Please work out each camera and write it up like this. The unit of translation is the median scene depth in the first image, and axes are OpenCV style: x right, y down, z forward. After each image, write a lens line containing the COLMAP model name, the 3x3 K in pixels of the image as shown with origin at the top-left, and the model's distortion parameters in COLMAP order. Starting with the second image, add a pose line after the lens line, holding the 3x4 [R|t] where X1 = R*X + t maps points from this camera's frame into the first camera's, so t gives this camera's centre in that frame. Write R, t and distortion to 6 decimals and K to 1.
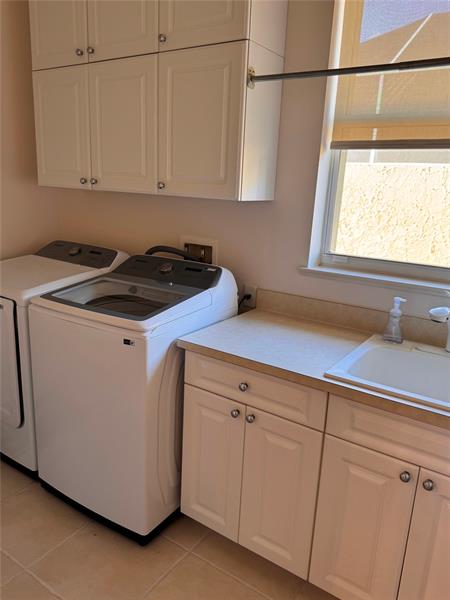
lens RADIAL K [[453.5, 0, 225.0], [0, 453.5, 300.0], [0, 0, 1]] dist [0.099874, -0.138288]
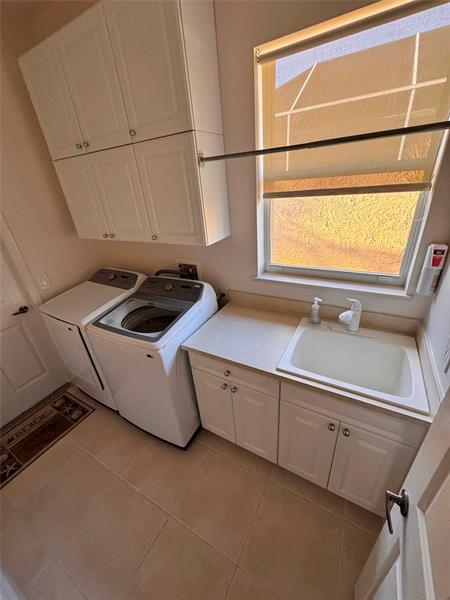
lens RADIAL K [[241.1, 0, 225.0], [0, 241.1, 300.0], [0, 0, 1]] dist [0.002070, 0.000274]
pose [[0.988823, -0.148384, 0.014518, 0.049336], [0.142173, 0.967768, 0.207875, -0.193503], [-0.044895, -0.203487, 0.978048, 0.185231]]
